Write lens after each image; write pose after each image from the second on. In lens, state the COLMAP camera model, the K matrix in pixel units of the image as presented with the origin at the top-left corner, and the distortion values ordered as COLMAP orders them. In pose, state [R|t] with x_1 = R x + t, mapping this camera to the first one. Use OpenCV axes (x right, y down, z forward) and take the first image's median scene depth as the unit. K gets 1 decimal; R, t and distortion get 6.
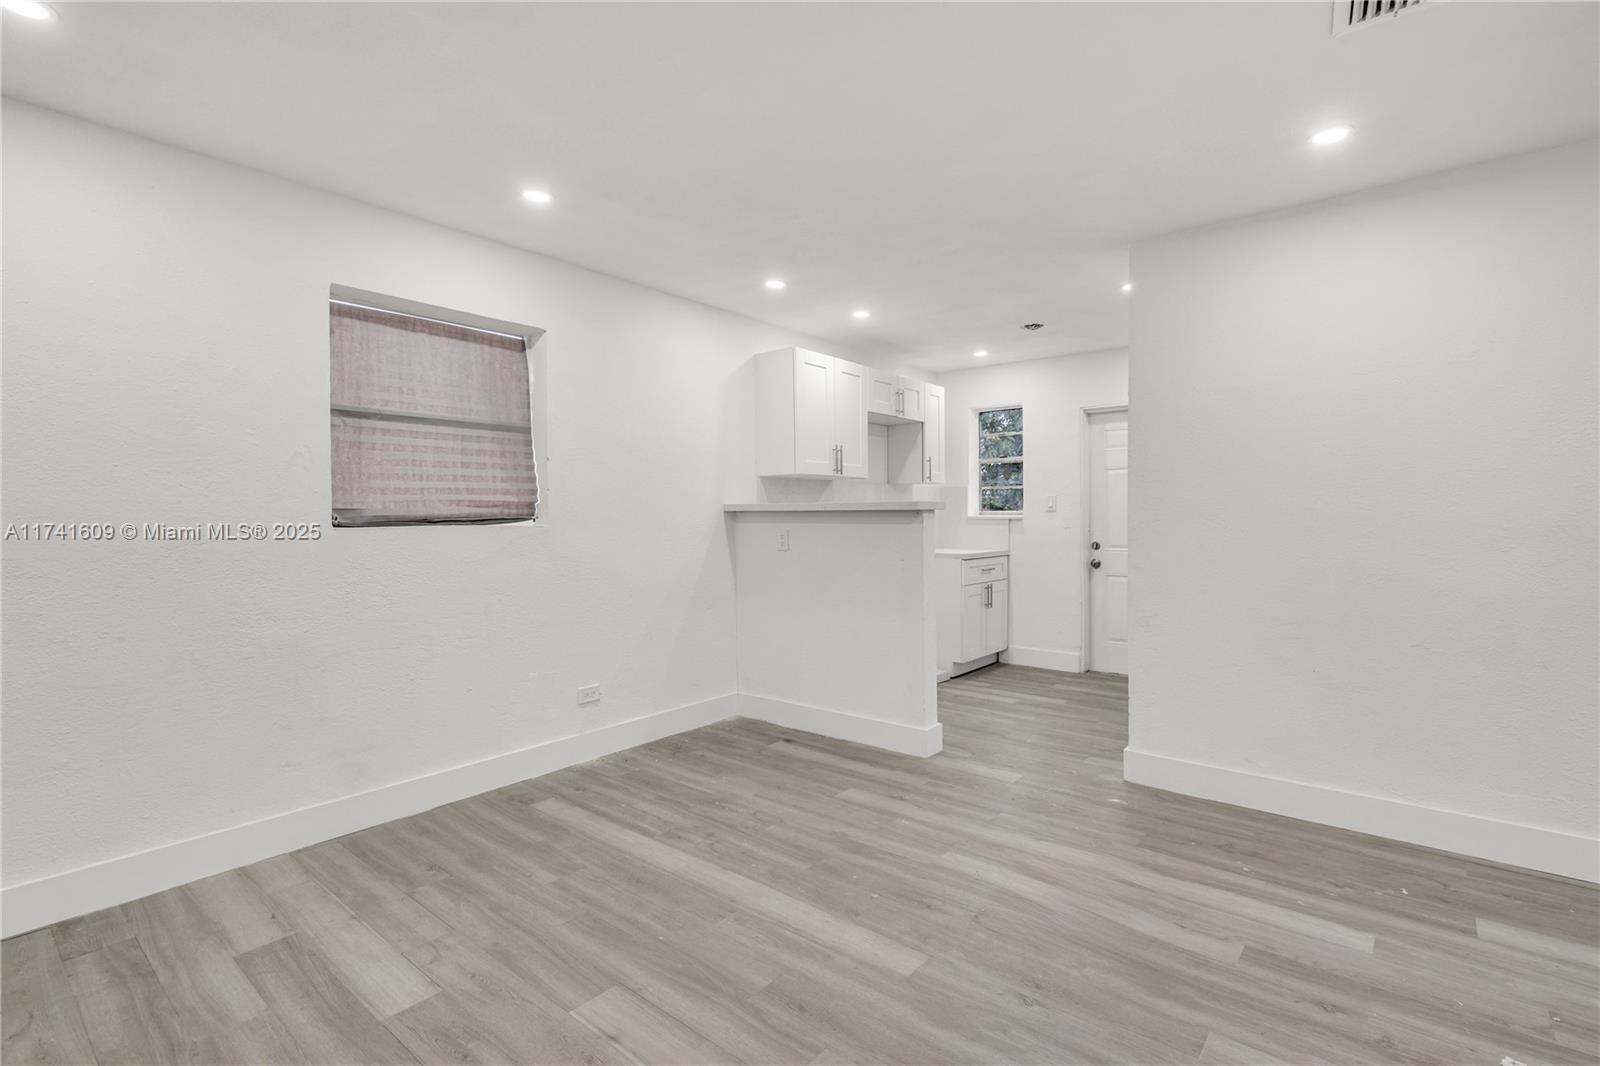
lens RADIAL K [[749.2, 0, 784.7], [0, 749.2, 526.8], [0, 0, 1]] dist [-0.012401, 0.001436]
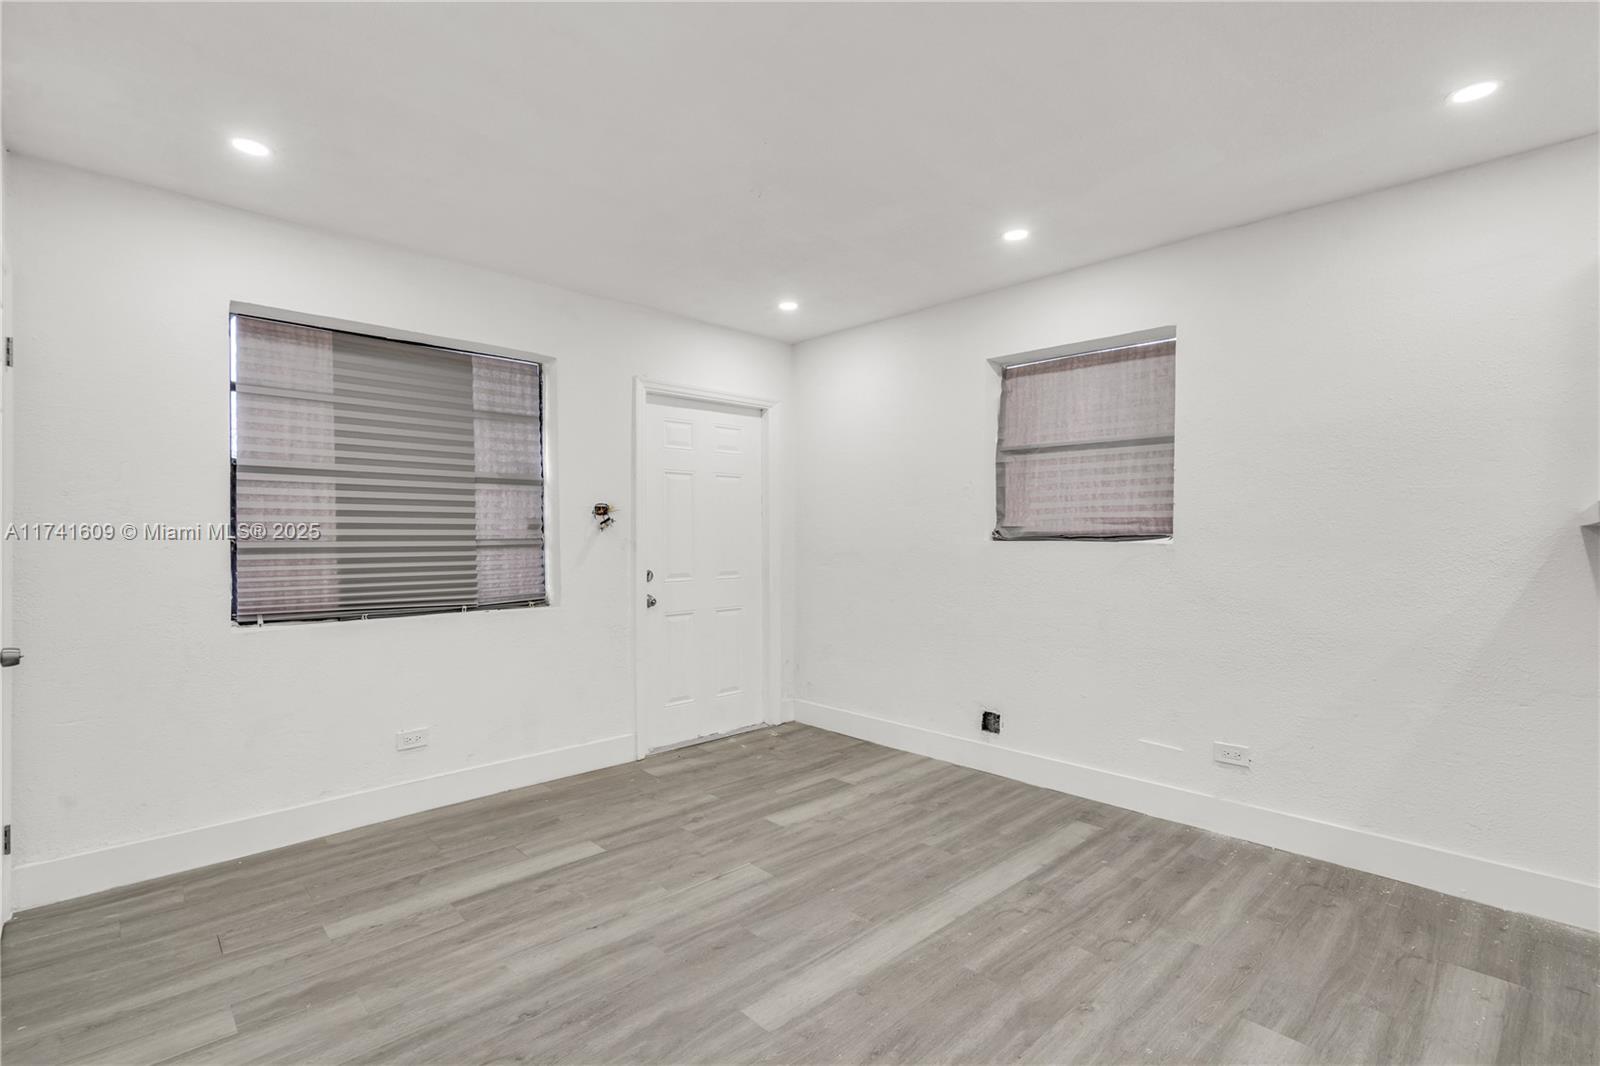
lens RADIAL K [[749.2, 0, 798.2], [0, 749.2, 543.0], [0, 0, 1]] dist [-0.012401, 0.001436]
pose [[-0.120350, 0.019124, -0.992547, 0.667908], [-0.015213, 0.999662, 0.021105, -0.015988], [0.992615, 0.017640, -0.120019, 0.712980]]
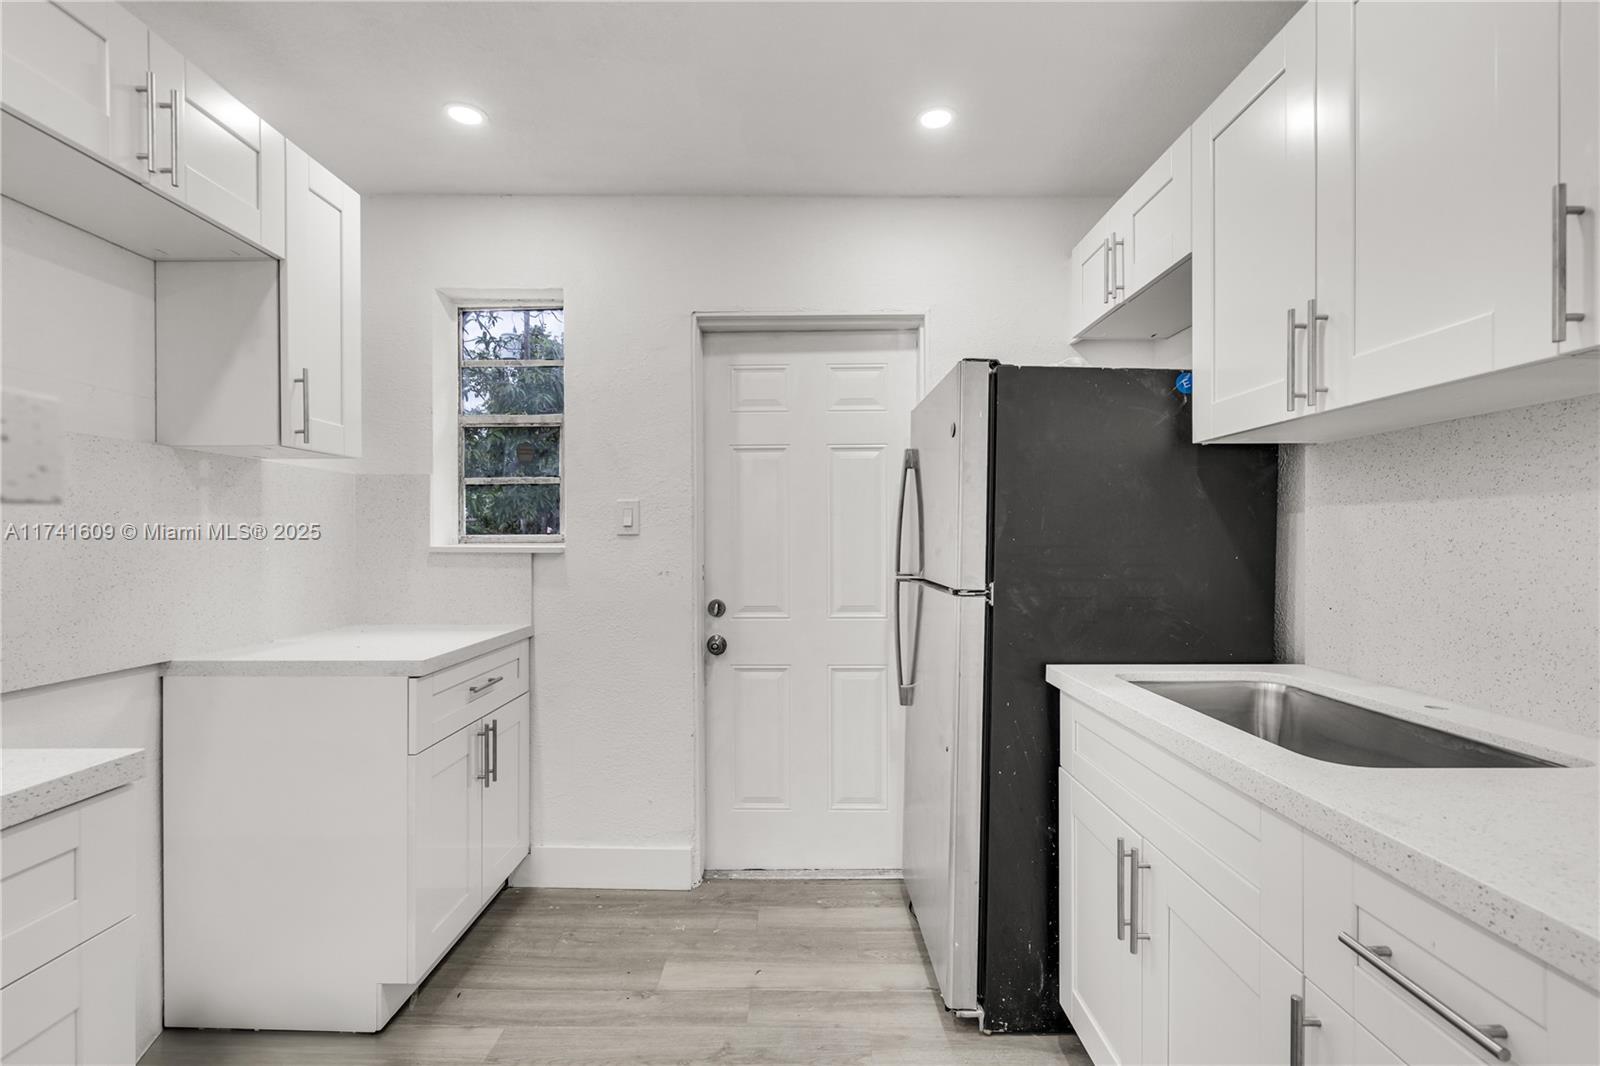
lens RADIAL K [[749.2, 0, 786.3], [0, 749.2, 537.8], [0, 0, 1]] dist [-0.012401, 0.001436]
pose [[0.776123, 0.001229, 0.630580, 0.261903], [0.008568, 0.999885, -0.012494, -0.024008], [-0.630523, 0.015099, 0.776023, 1.060662]]
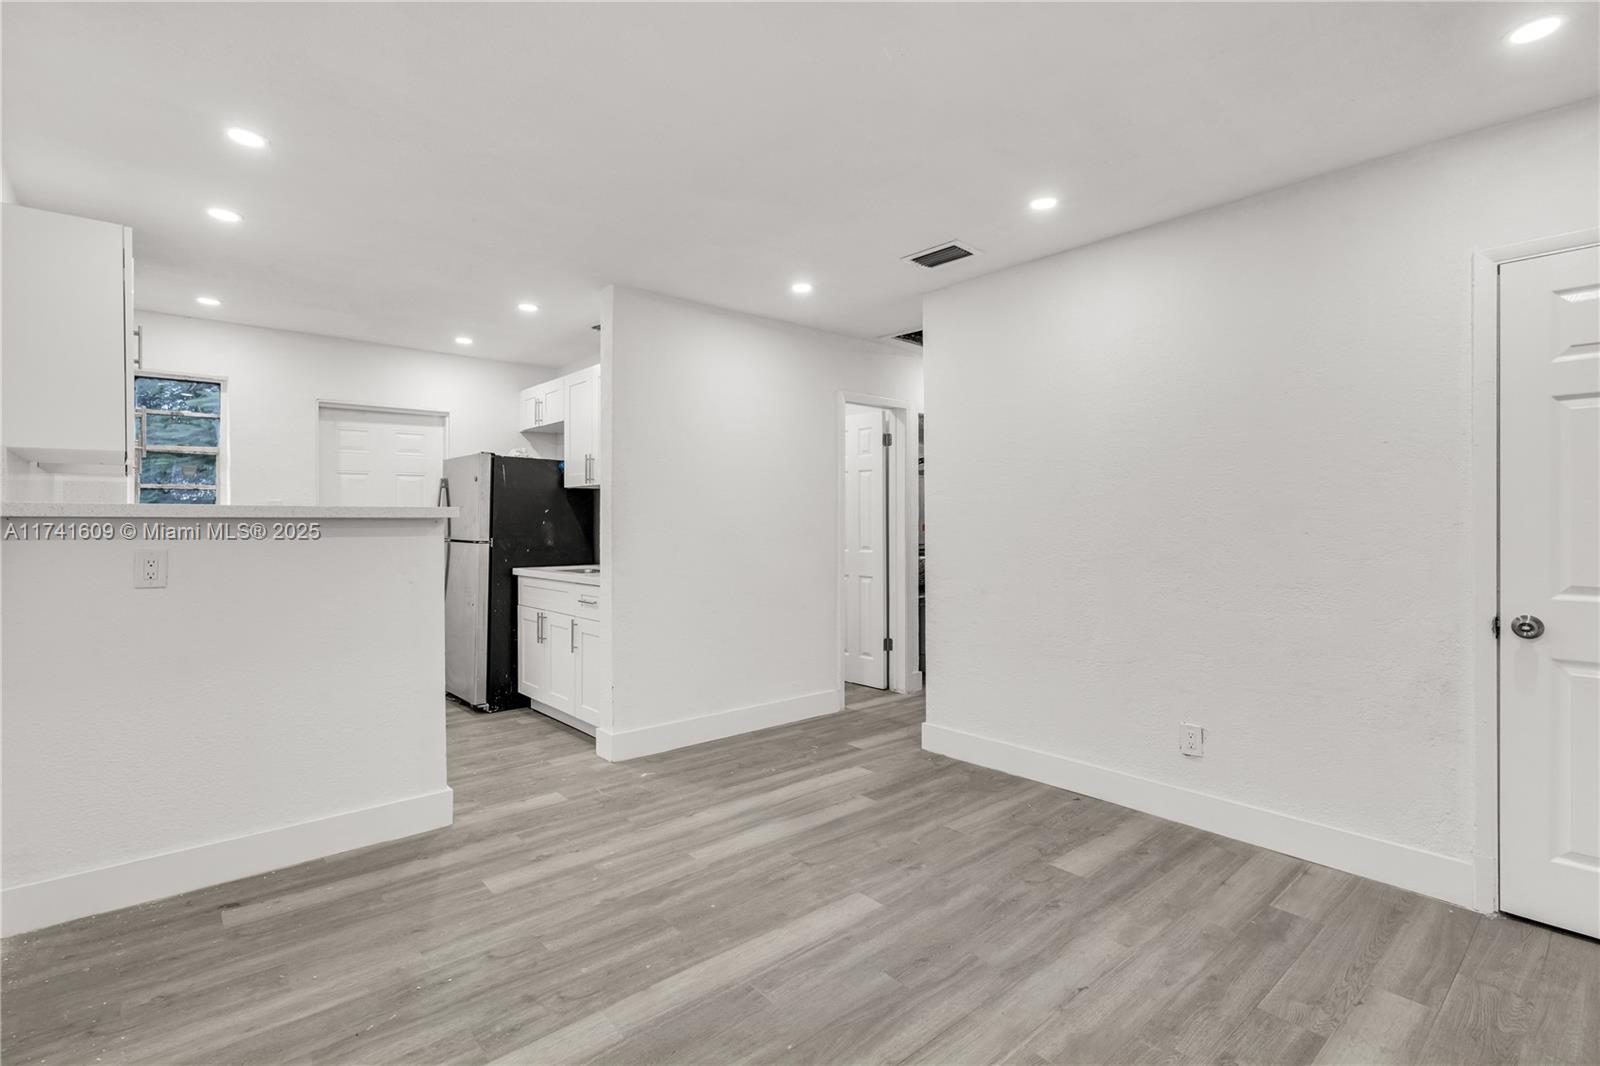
lens RADIAL K [[749.2, 0, 814.3], [0, 749.2, 520.2], [0, 0, 1]] dist [-0.012401, 0.001436]
pose [[0.141083, 0.005251, 0.989984, -0.634996], [0.017893, 0.999809, -0.007853, -0.007693], [-0.989836, 0.018821, 0.140962, 0.561191]]
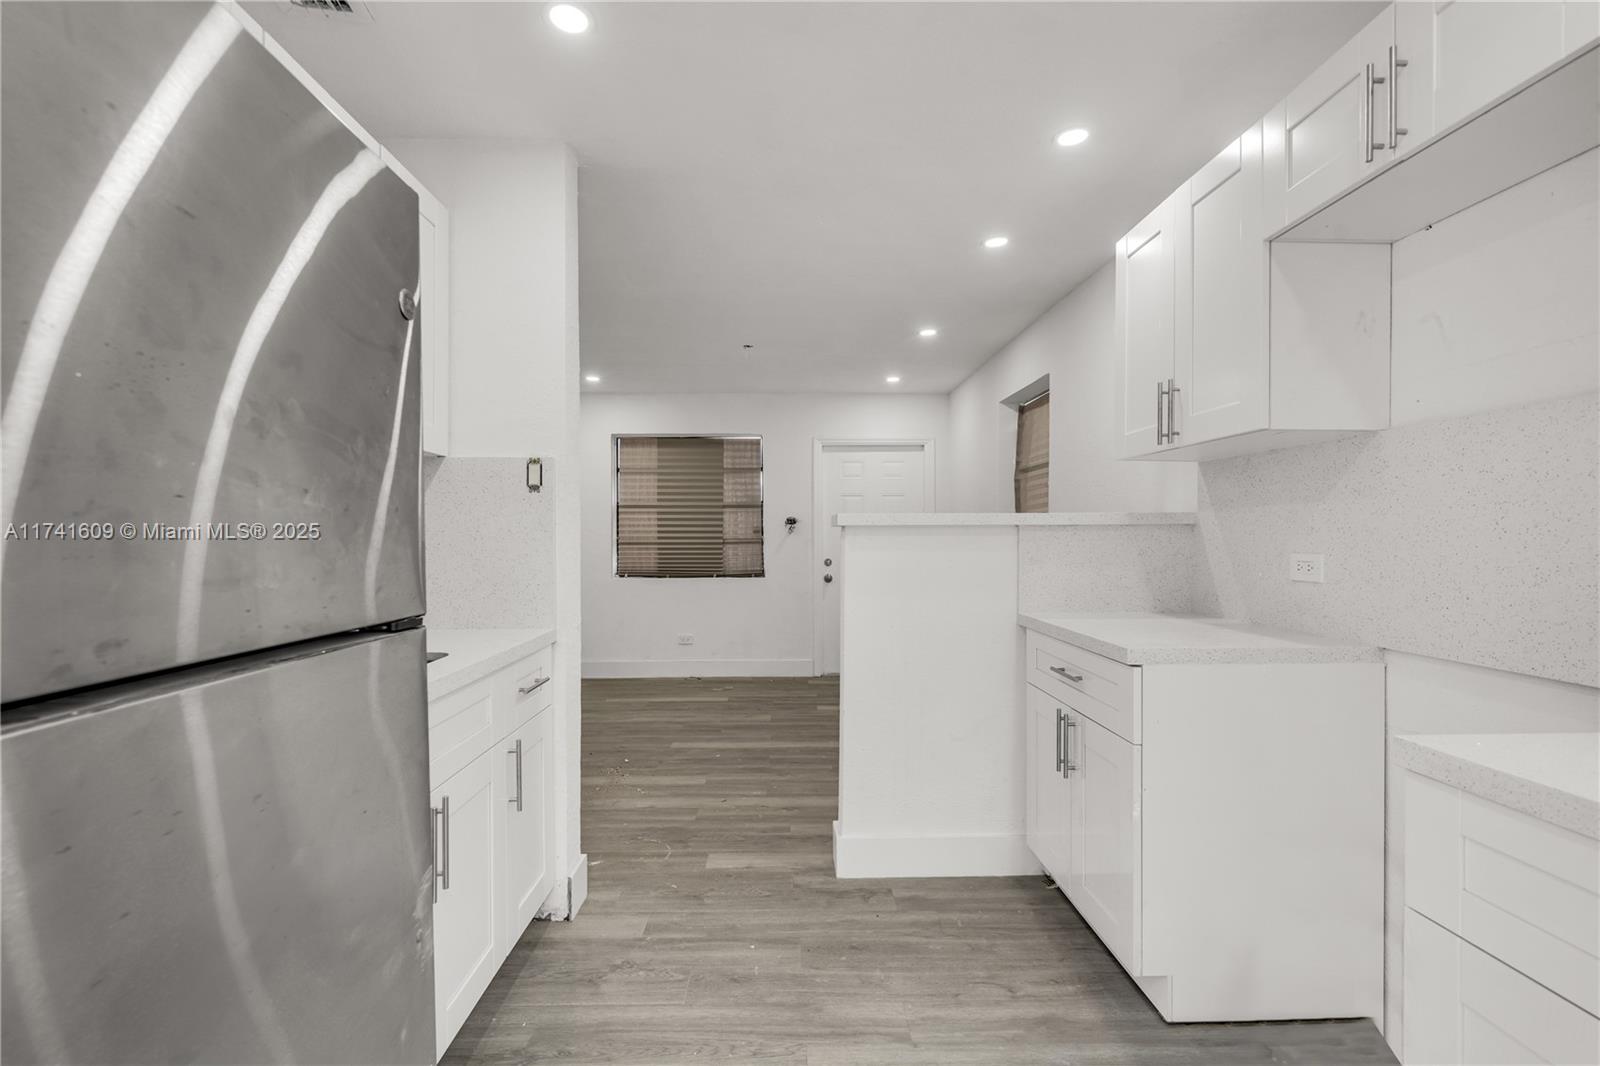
lens RADIAL K [[749.2, 0, 758.5], [0, 749.2, 536.2], [0, 0, 1]] dist [-0.012401, 0.001436]
pose [[-0.787392, 0.006796, -0.616415, 0.807756], [-0.002745, 0.999891, 0.014530, -0.027275], [0.616446, 0.013133, -0.787287, 1.756083]]
